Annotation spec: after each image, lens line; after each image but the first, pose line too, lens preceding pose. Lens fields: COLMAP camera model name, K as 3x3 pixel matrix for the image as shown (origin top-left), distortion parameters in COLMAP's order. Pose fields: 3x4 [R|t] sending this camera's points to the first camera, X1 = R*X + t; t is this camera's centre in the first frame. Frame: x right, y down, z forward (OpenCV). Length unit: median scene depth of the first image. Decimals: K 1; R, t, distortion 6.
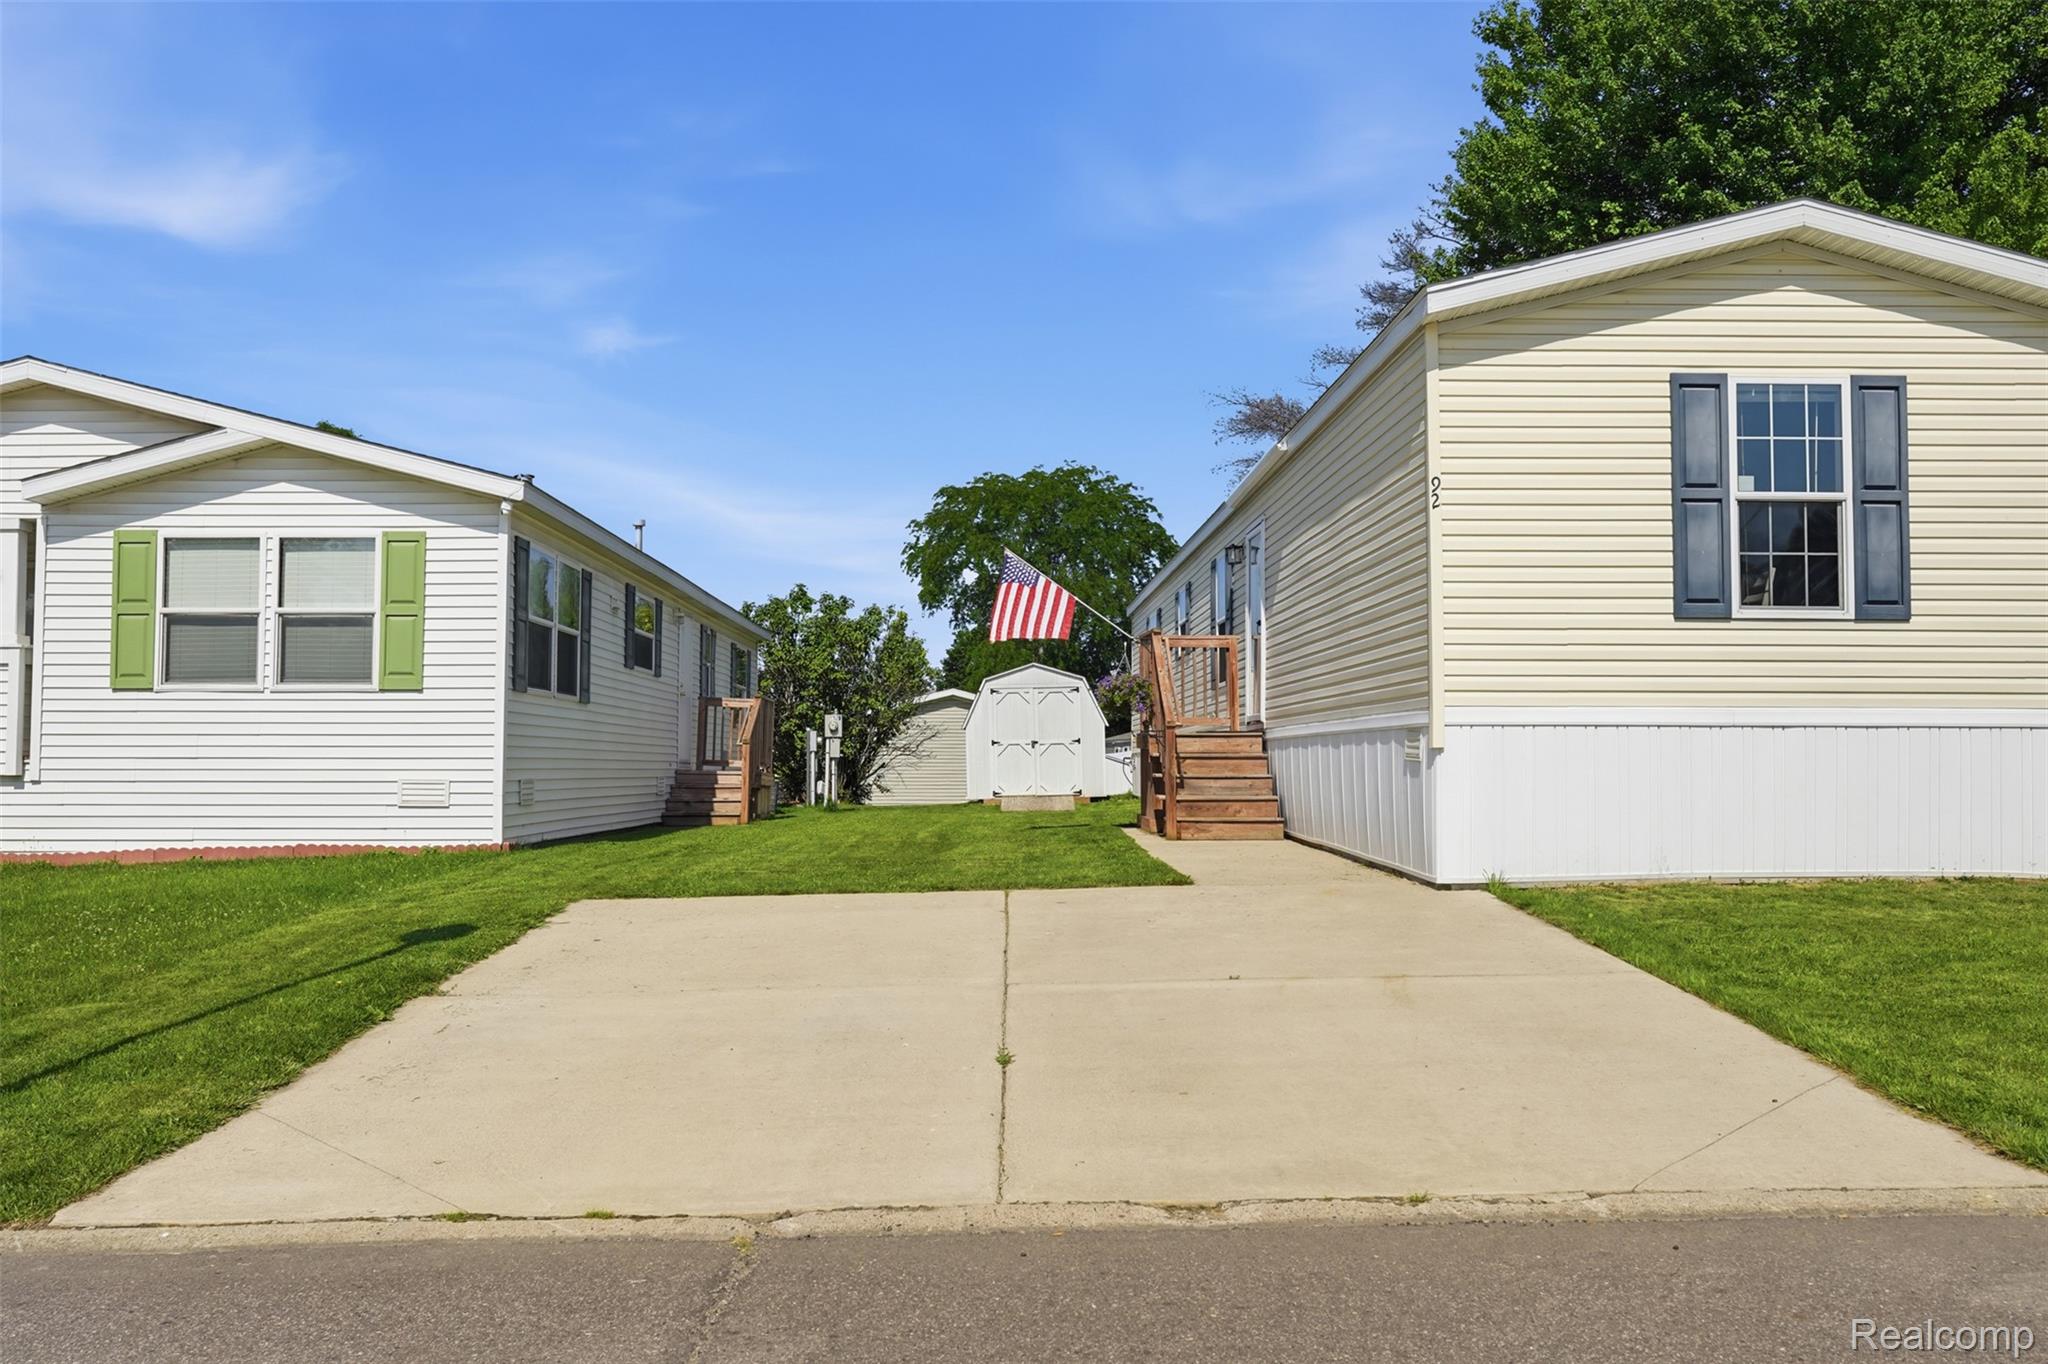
lens RADIAL K [[1577.5, 0, 1024.0], [0, 1577.5, 682.0], [0, 0, 1]] dist [-0.000892, 0.004419]
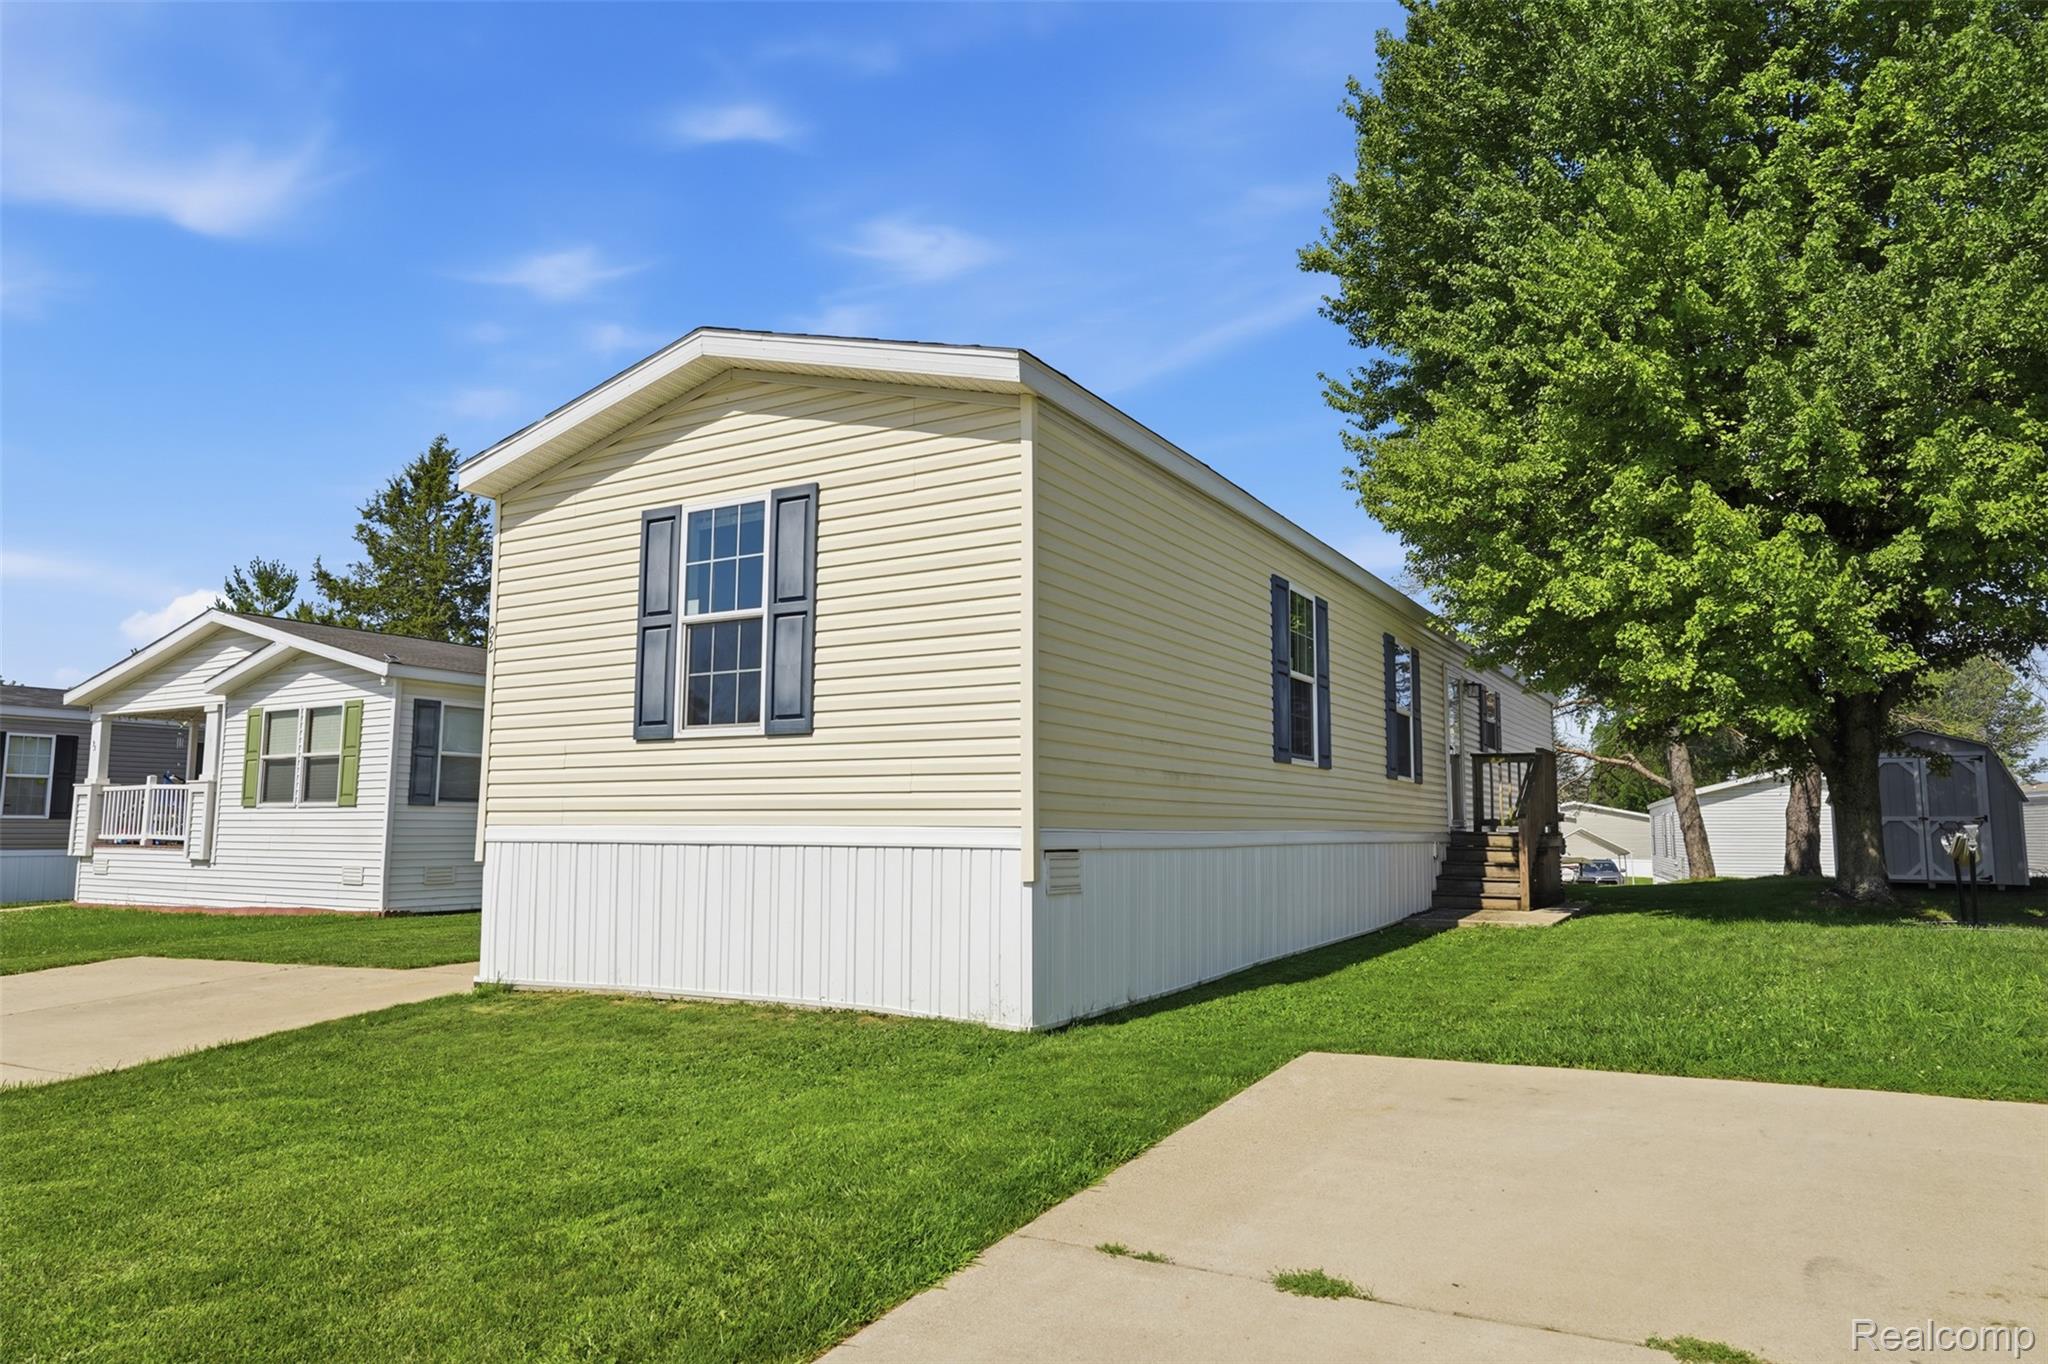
lens RADIAL K [[1311.7, 0, 1024.0], [0, 1311.7, 682.0], [0, 0, 1]] dist [-0.002855, -0.000124]
pose [[0.835080, -0.056670, -0.547202, 1.105067], [0.017431, 0.996906, -0.076643, -0.007488], [0.549852, 0.054464, 0.833484, 0.404989]]
